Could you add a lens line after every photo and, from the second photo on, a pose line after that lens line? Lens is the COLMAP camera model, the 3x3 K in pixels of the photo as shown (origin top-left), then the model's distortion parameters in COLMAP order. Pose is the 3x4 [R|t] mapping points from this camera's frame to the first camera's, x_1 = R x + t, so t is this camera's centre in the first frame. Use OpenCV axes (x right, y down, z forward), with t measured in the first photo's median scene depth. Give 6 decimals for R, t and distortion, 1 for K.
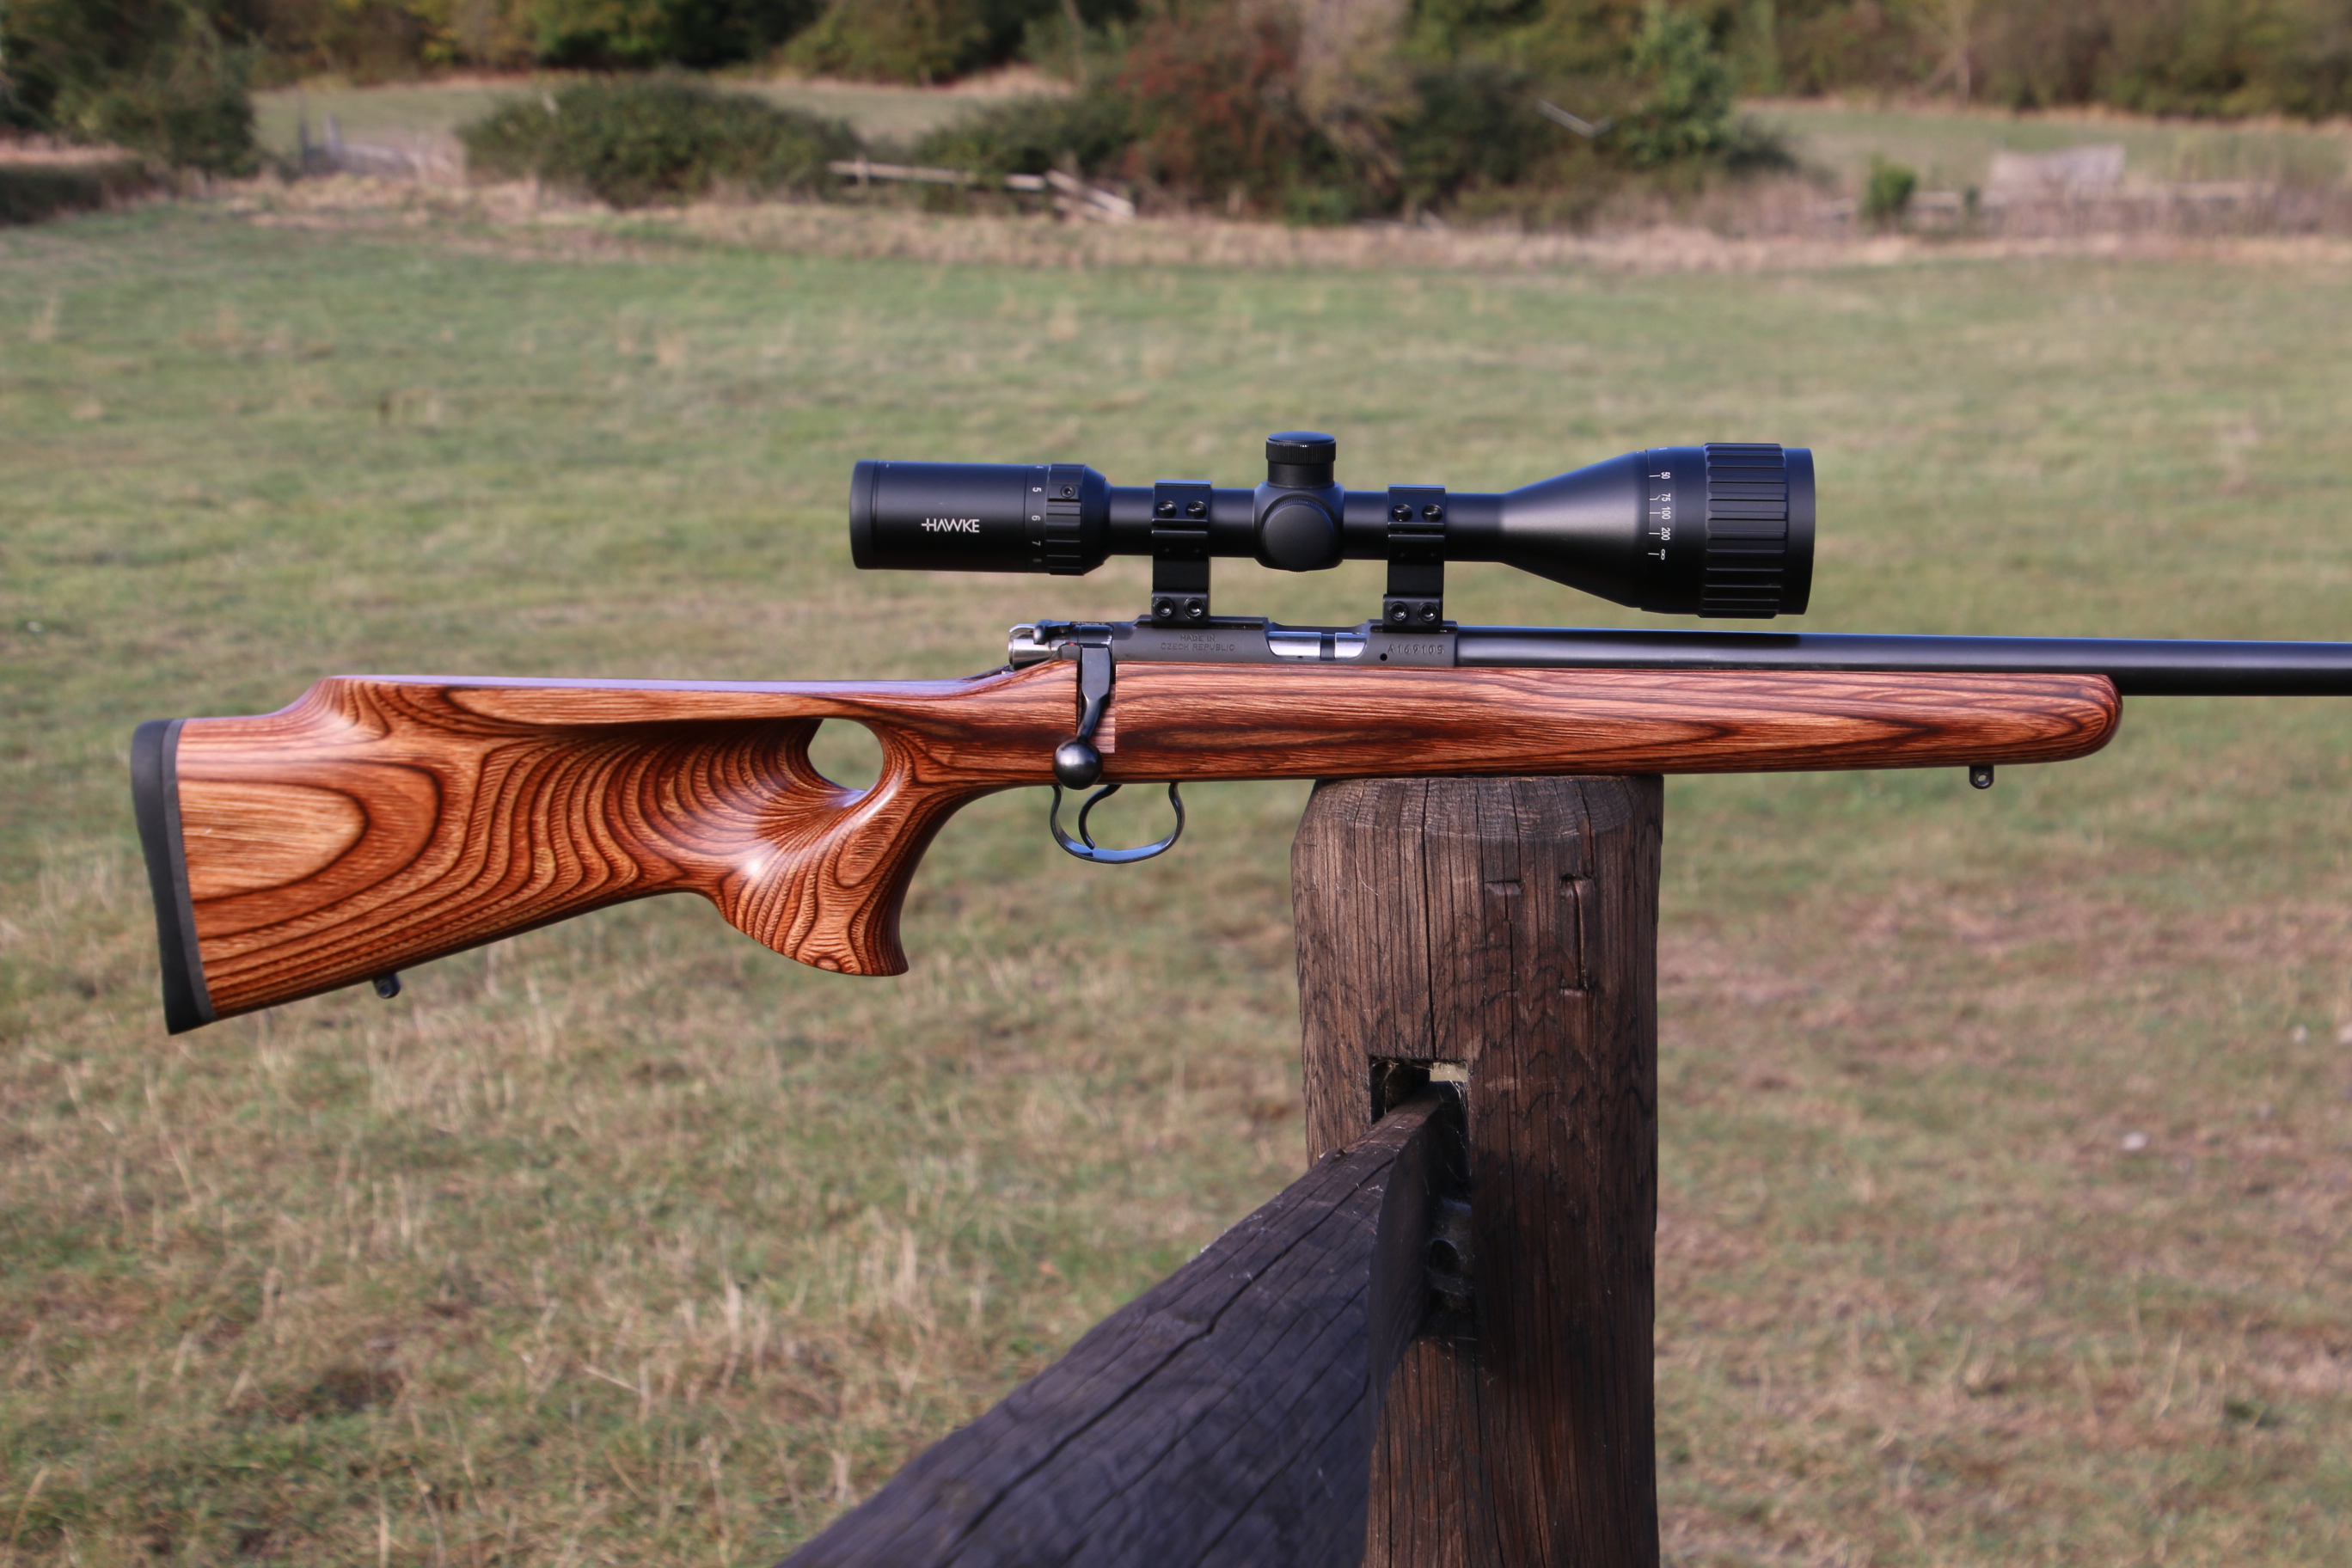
lens RADIAL K [[4203.8, 0, 1286.4], [0, 4203.8, 880.6], [0, 0, 1]] dist [0.257872, 1.145002]
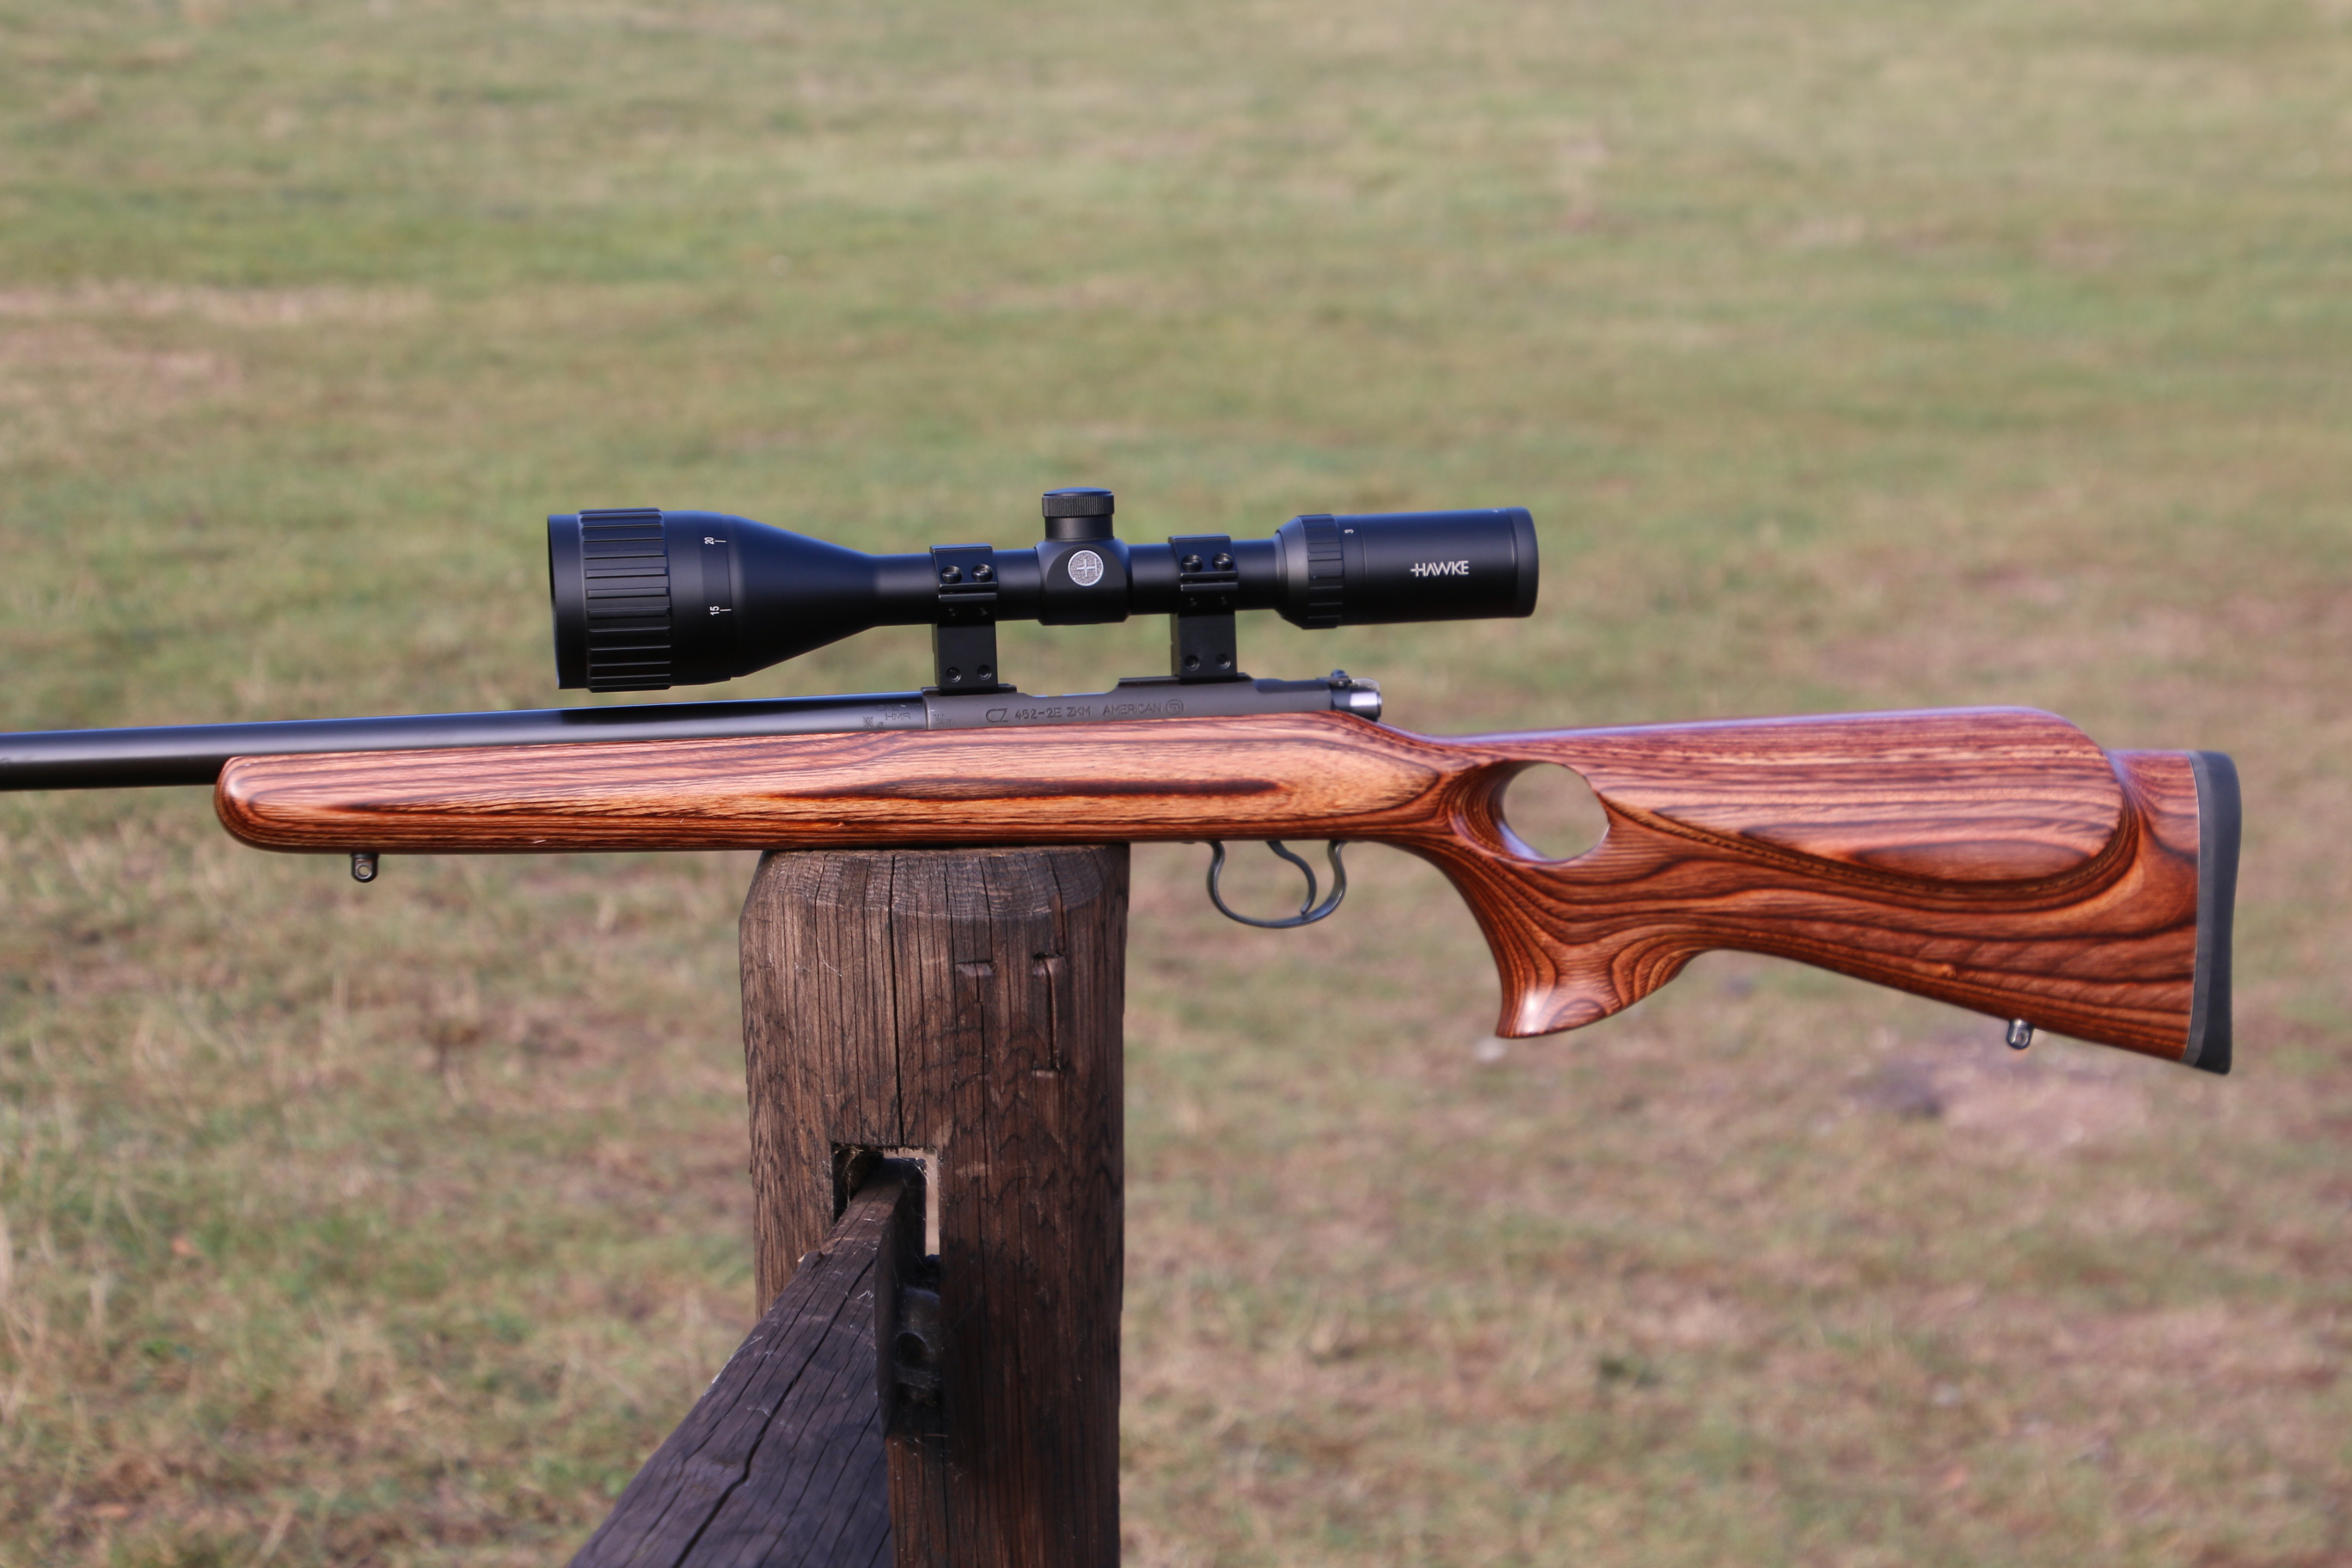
lens RADIAL K [[5265.3, 0, 1276.7], [0, 5265.3, 891.8], [0, 0, 1]] dist [0.472898, 2.619144]
pose [[0.986632, -0.012402, 0.162494, -0.075797], [0.005532, 0.999074, 0.042663, -0.066558], [-0.162873, -0.041193, 0.985787, -0.202307]]
